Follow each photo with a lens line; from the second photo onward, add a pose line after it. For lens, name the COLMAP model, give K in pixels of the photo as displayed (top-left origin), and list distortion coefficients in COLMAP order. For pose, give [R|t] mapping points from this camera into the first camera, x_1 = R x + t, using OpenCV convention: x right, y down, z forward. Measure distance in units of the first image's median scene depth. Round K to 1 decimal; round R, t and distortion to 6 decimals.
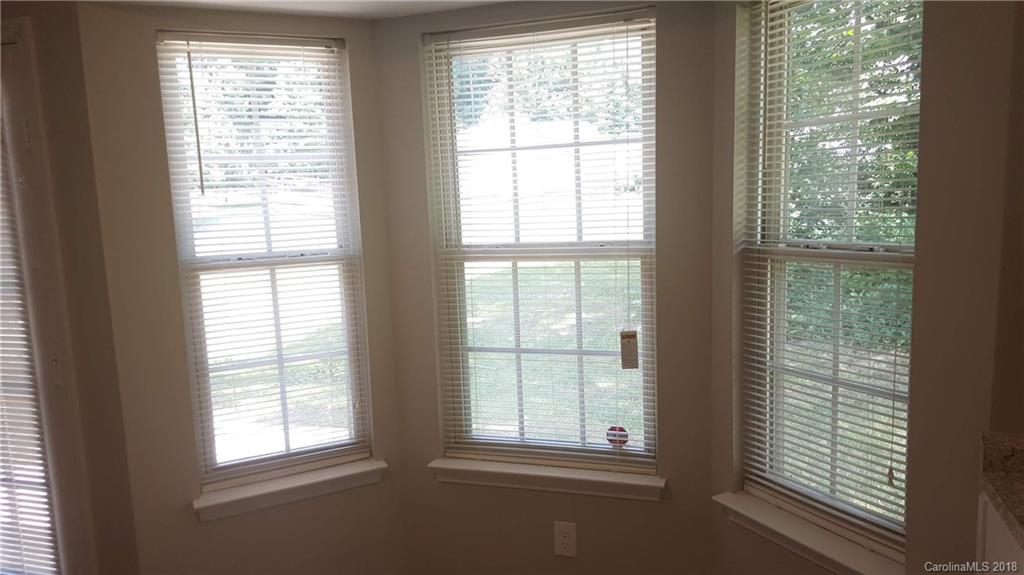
lens RADIAL K [[738.7, 0, 511.6], [0, 738.7, 309.0], [0, 0, 1]] dist [0.139265, -0.234762]
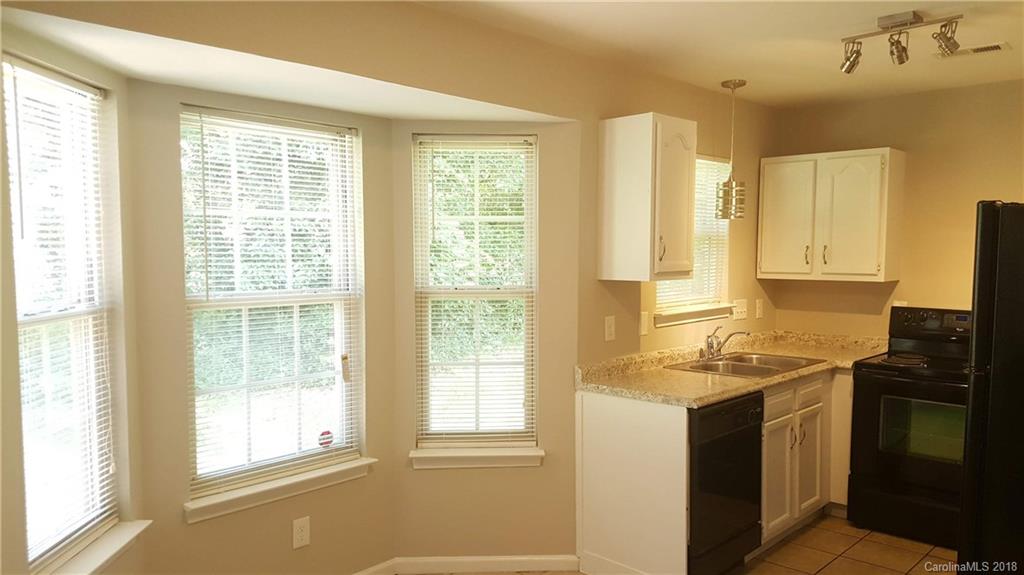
lens RADIAL K [[738.7, 0, 511.6], [0, 738.7, 309.0], [0, 0, 1]] dist [0.139265, -0.234762]
pose [[0.413175, -0.046111, 0.909484, -0.910361], [0.103004, 0.994674, 0.003636, -0.026107], [-0.904808, 0.092178, 0.415724, 0.143705]]
